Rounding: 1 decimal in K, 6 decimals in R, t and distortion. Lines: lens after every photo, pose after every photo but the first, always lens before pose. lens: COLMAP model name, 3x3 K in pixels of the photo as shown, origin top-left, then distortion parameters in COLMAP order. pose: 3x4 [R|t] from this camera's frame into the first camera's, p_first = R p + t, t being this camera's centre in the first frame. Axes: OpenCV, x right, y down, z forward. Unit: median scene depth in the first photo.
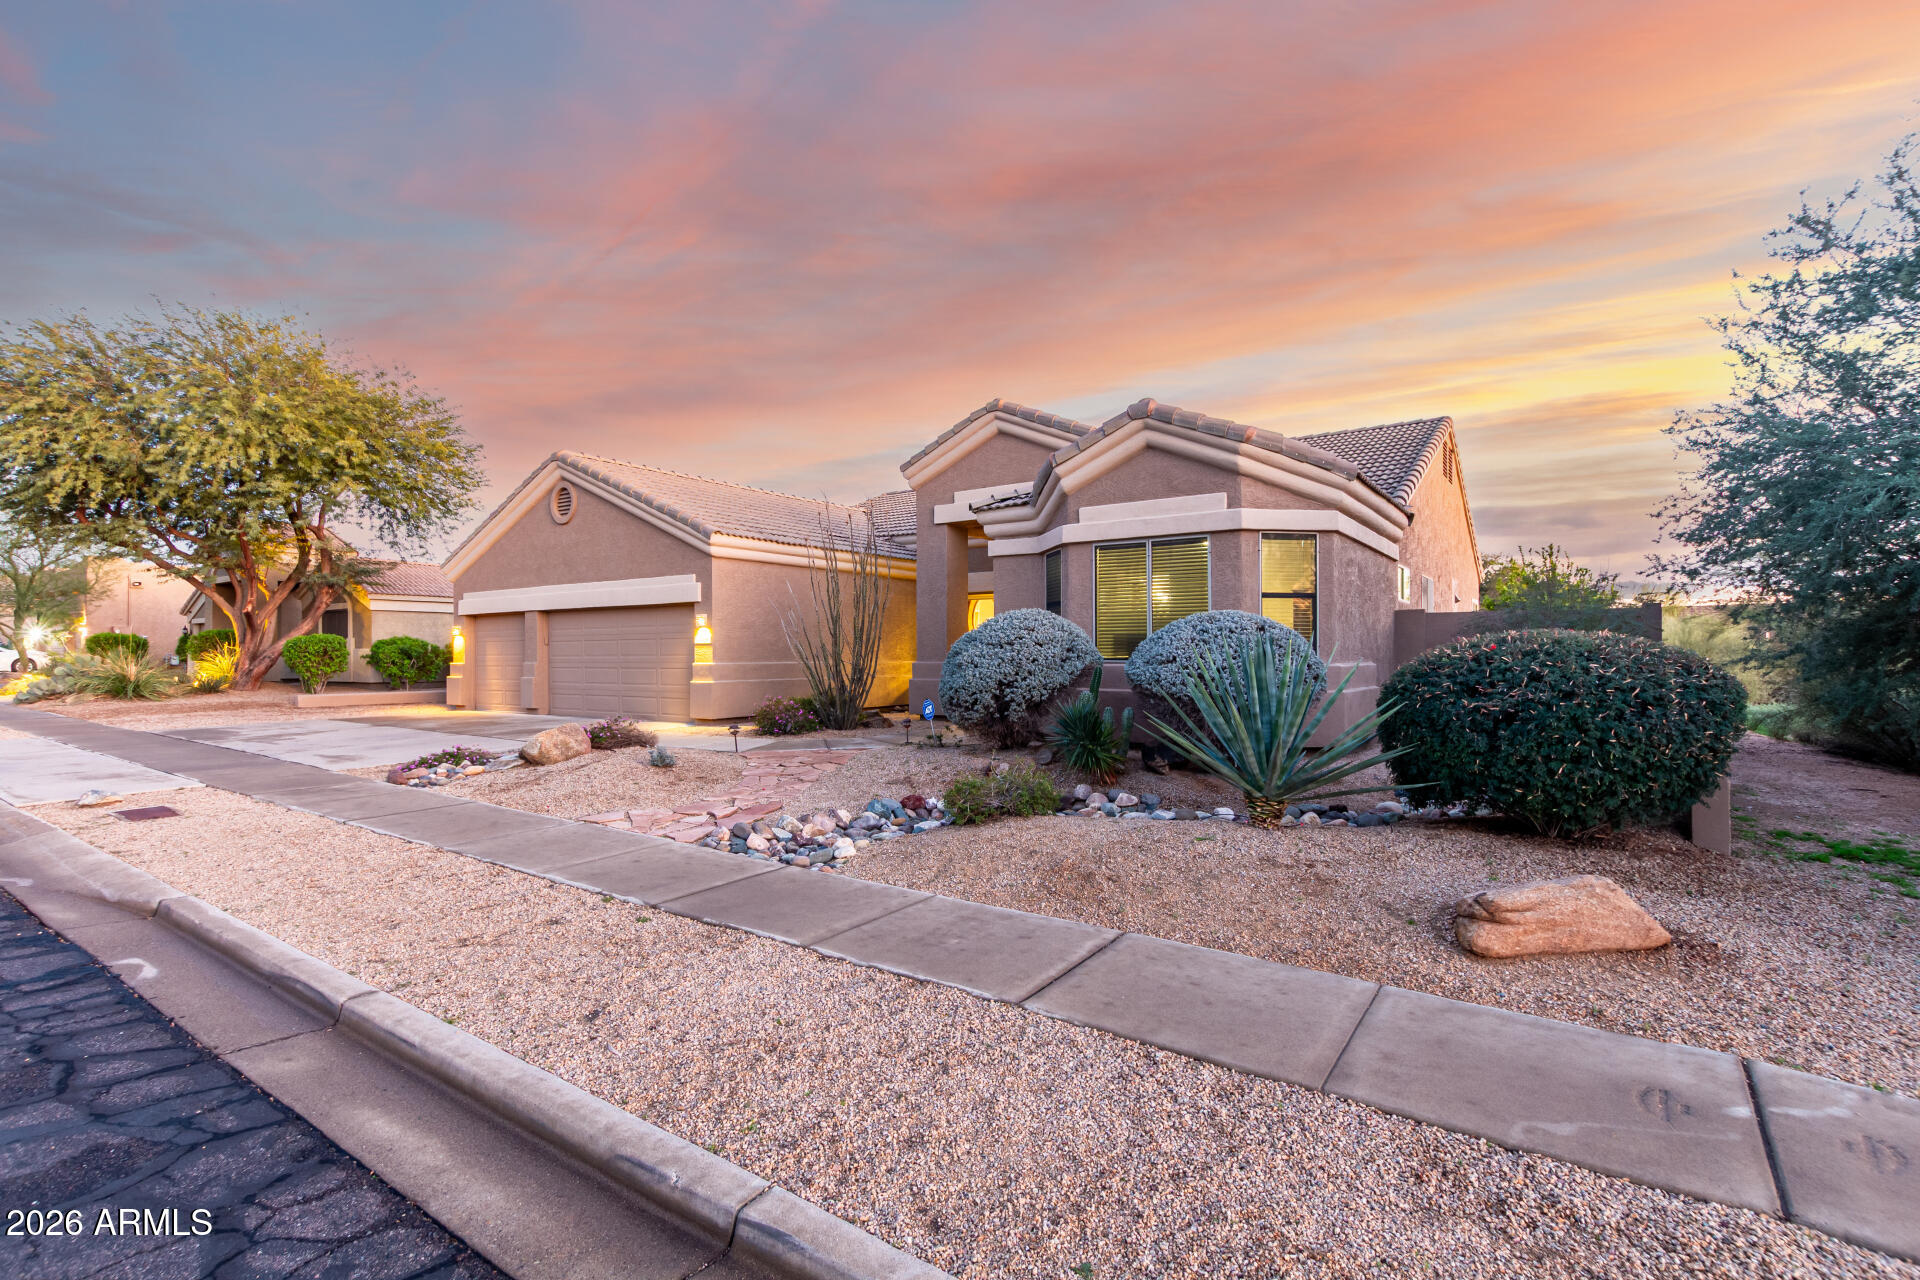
lens RADIAL K [[905.6, 0, 956.5], [0, 905.6, 648.9], [0, 0, 1]] dist [0.000719, 0.000153]
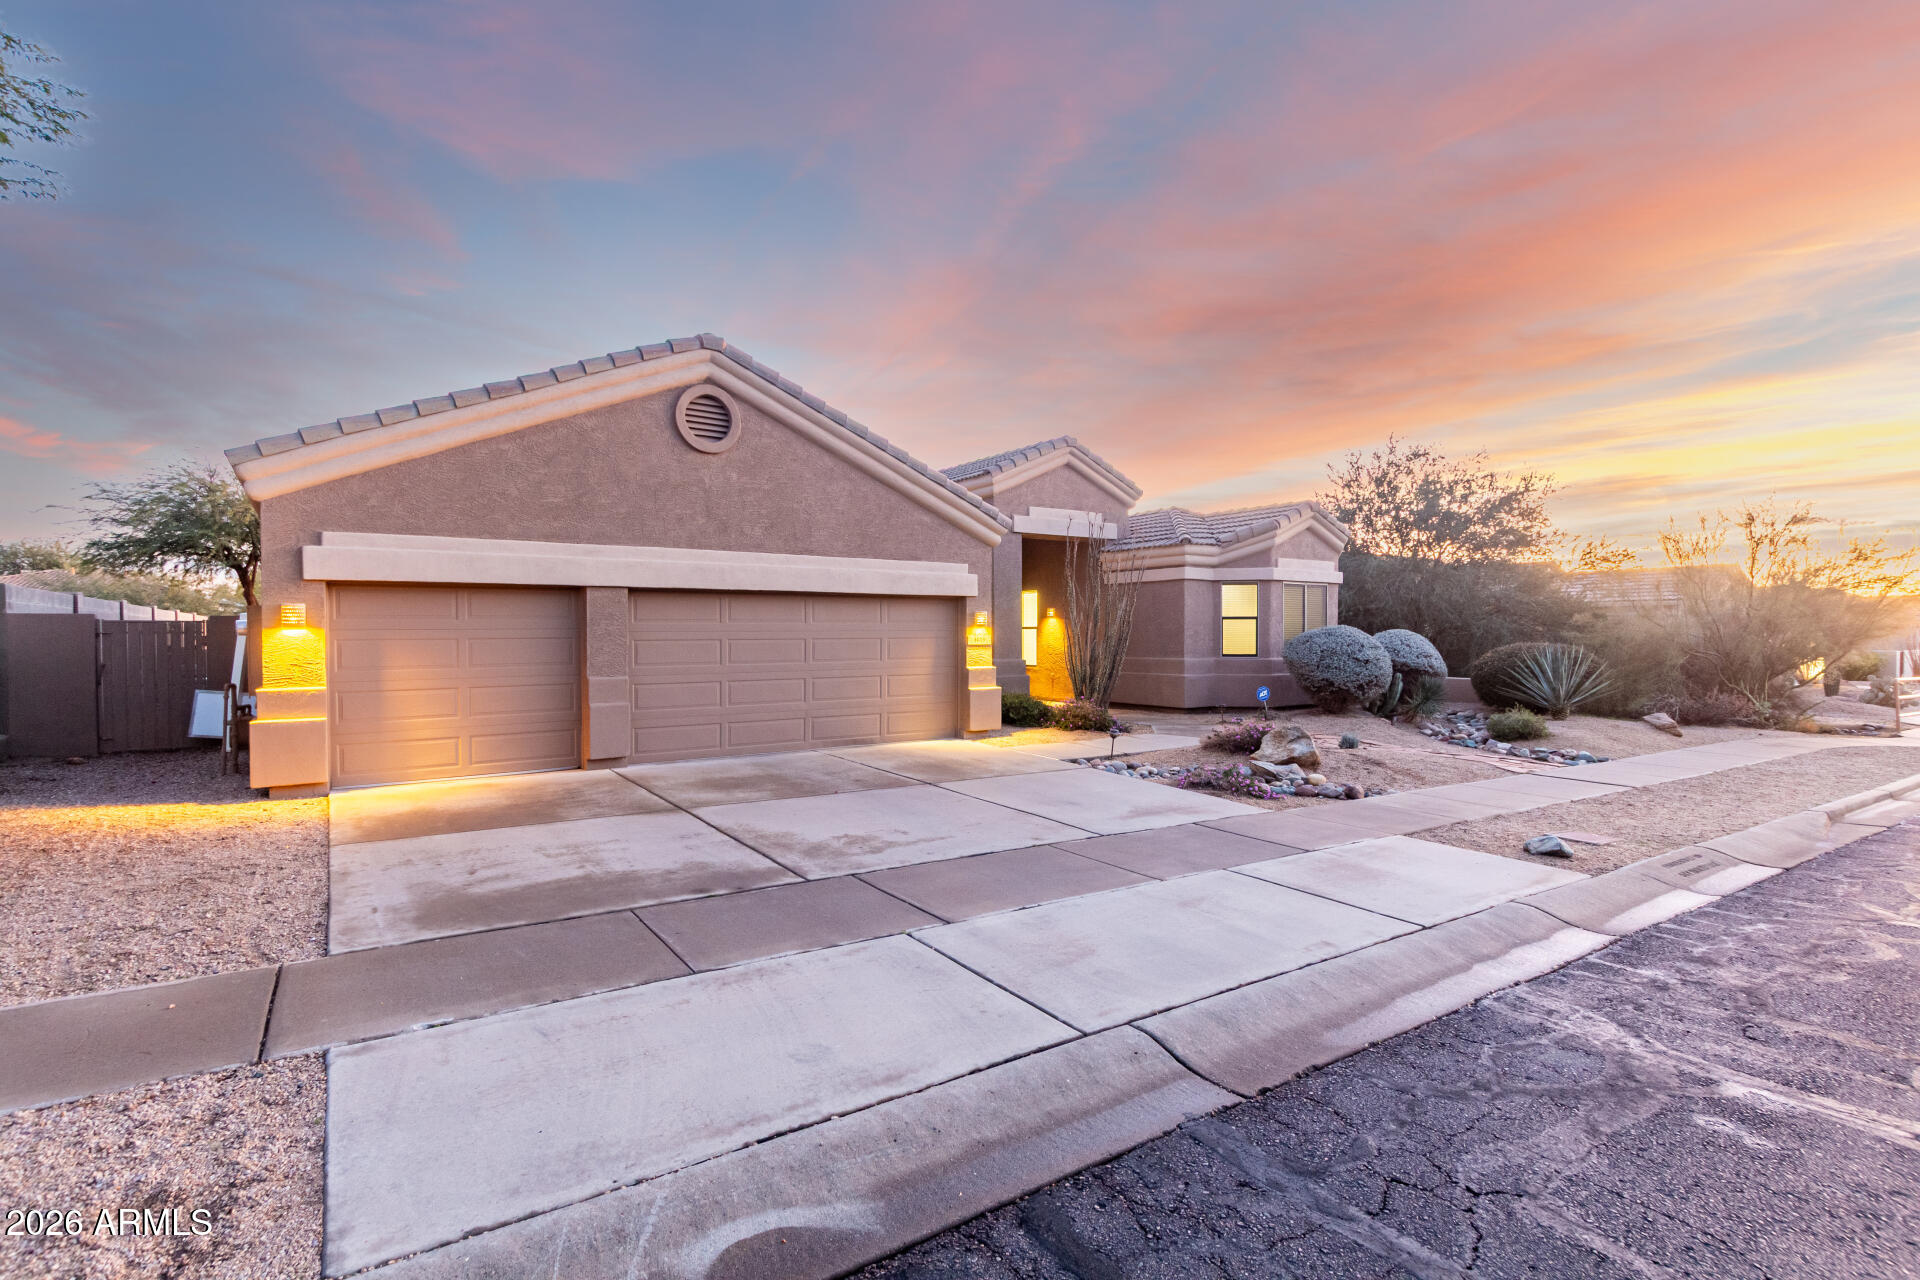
lens RADIAL K [[905.6, 0, 956.5], [0, 905.6, 648.9], [0, 0, 1]] dist [0.000719, 0.000153]
pose [[0.348456, -0.013443, 0.937229, -1.114487], [-0.005391, 0.999852, 0.016346, -0.016003], [-0.937310, -0.010749, 0.348332, 0.717802]]
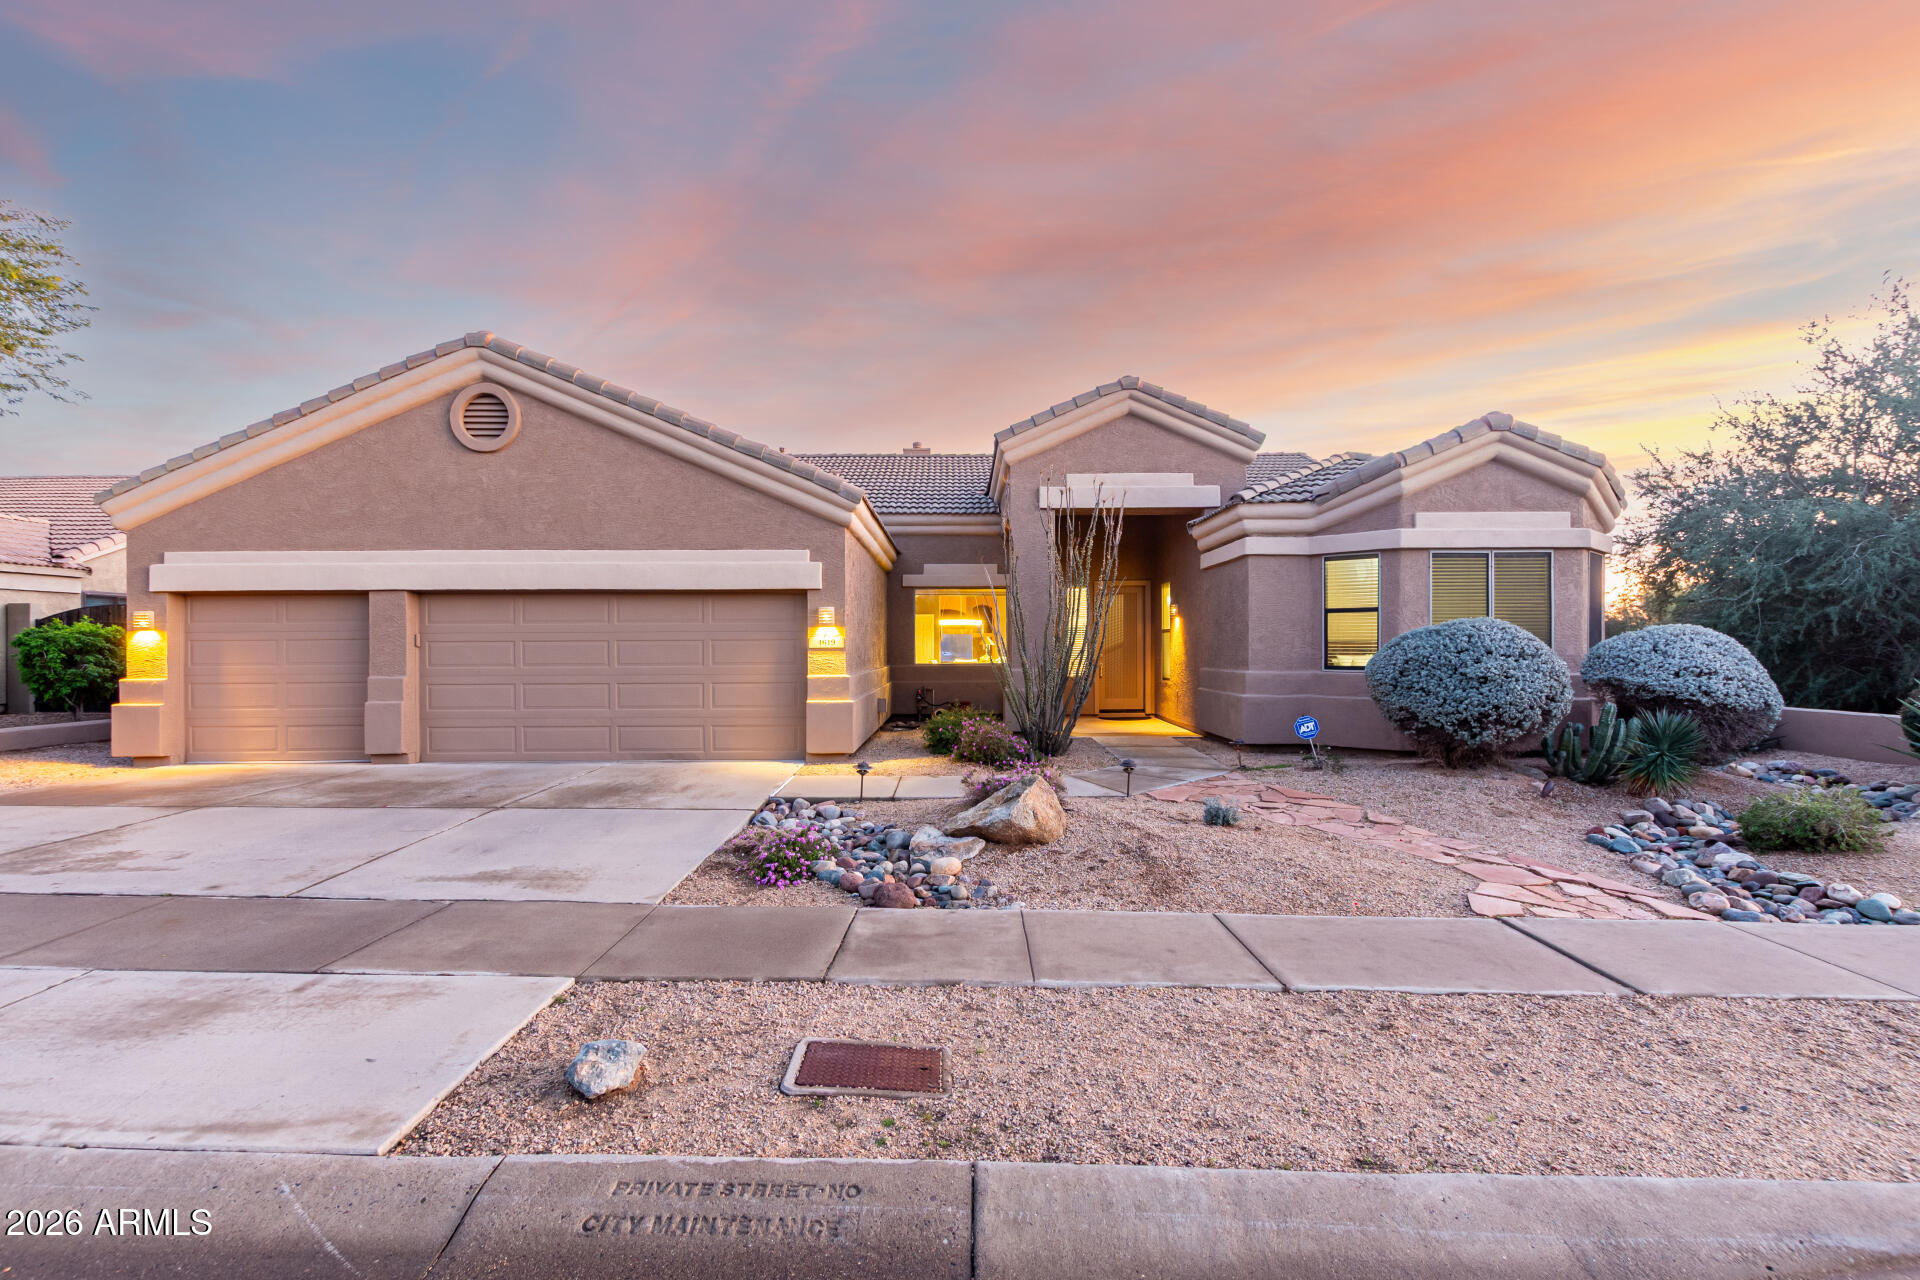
lens RADIAL K [[905.6, 0, 956.5], [0, 905.6, 648.9], [0, 0, 1]] dist [0.000719, 0.000153]
pose [[0.819181, 0.000019, 0.573535, -0.607925], [-0.003529, 0.999981, 0.005007, -0.009134], [-0.573525, -0.006125, 0.819166, 0.358008]]
